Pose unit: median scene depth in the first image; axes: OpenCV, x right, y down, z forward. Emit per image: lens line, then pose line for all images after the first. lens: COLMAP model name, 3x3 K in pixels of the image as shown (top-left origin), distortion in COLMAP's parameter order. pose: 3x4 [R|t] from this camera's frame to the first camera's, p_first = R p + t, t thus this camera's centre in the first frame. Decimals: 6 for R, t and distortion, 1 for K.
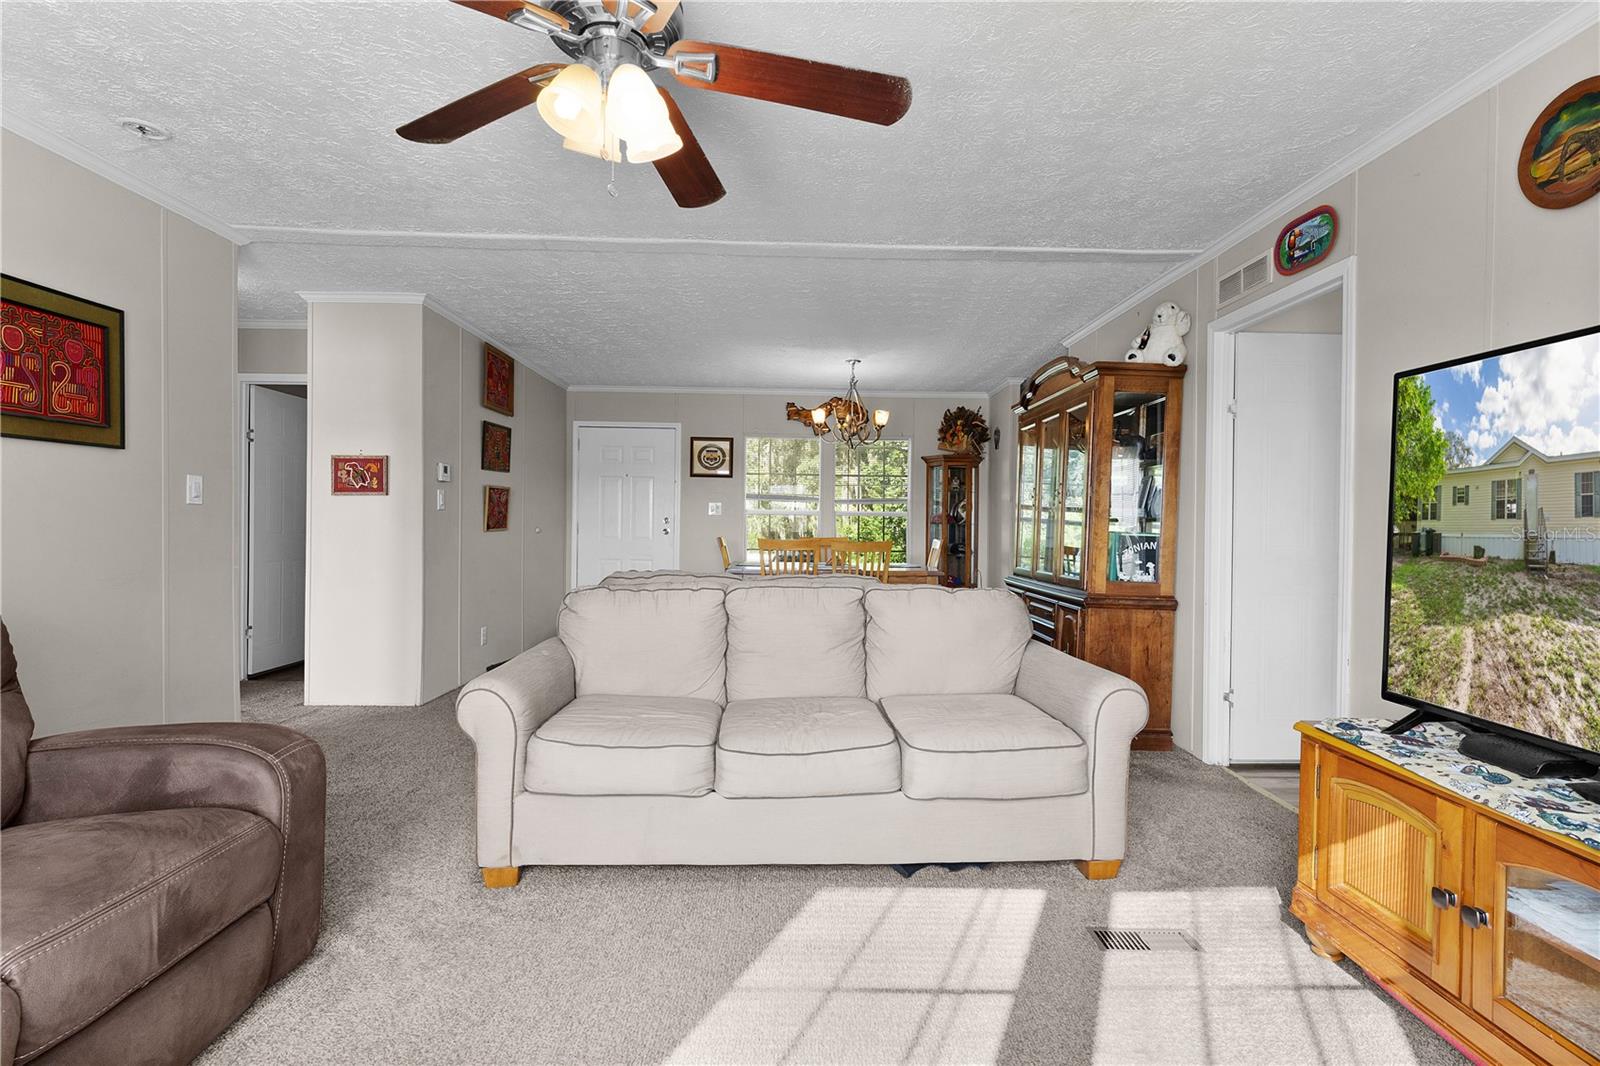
lens RADIAL K [[779.6, 0, 793.6], [0, 779.6, 533.5], [0, 0, 1]] dist [0.002874, -0.001255]
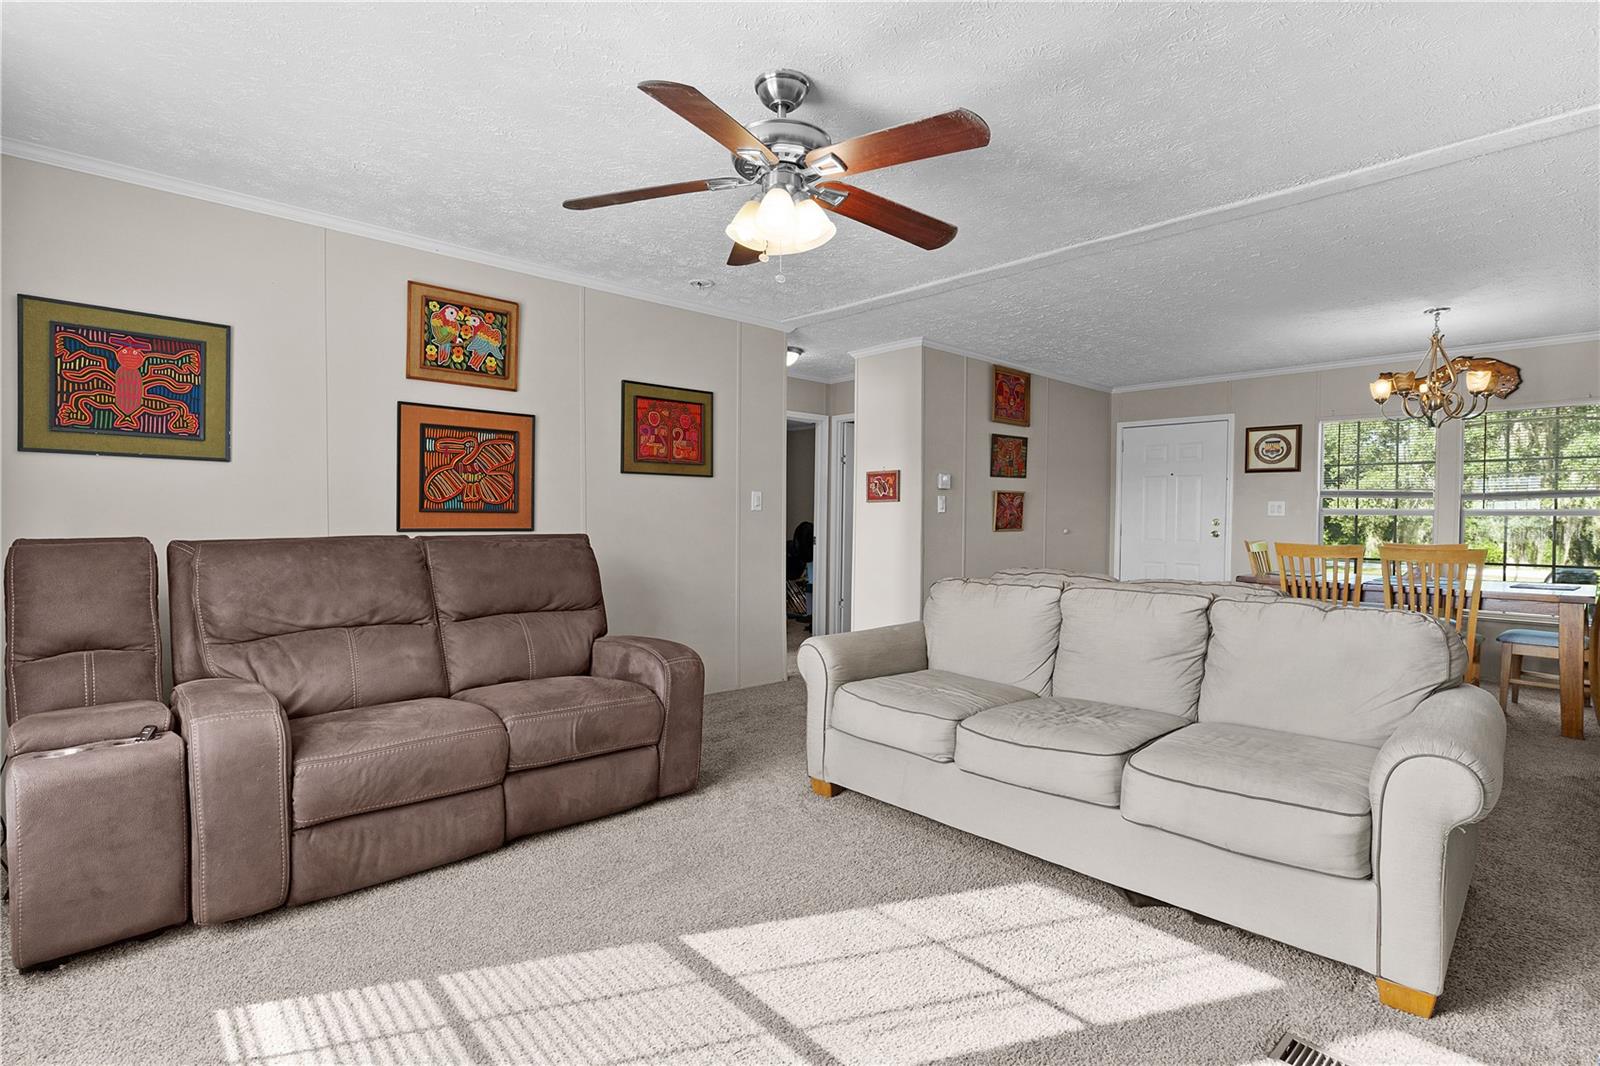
lens RADIAL K [[779.6, 0, 794.1], [0, 779.6, 530.8], [0, 0, 1]] dist [0.002874, -0.001255]
pose [[0.648902, 0.007955, -0.760831, 0.523360], [-0.013690, 0.999906, -0.001221, 0.003406], [0.760749, 0.011208, 0.648949, 0.082972]]
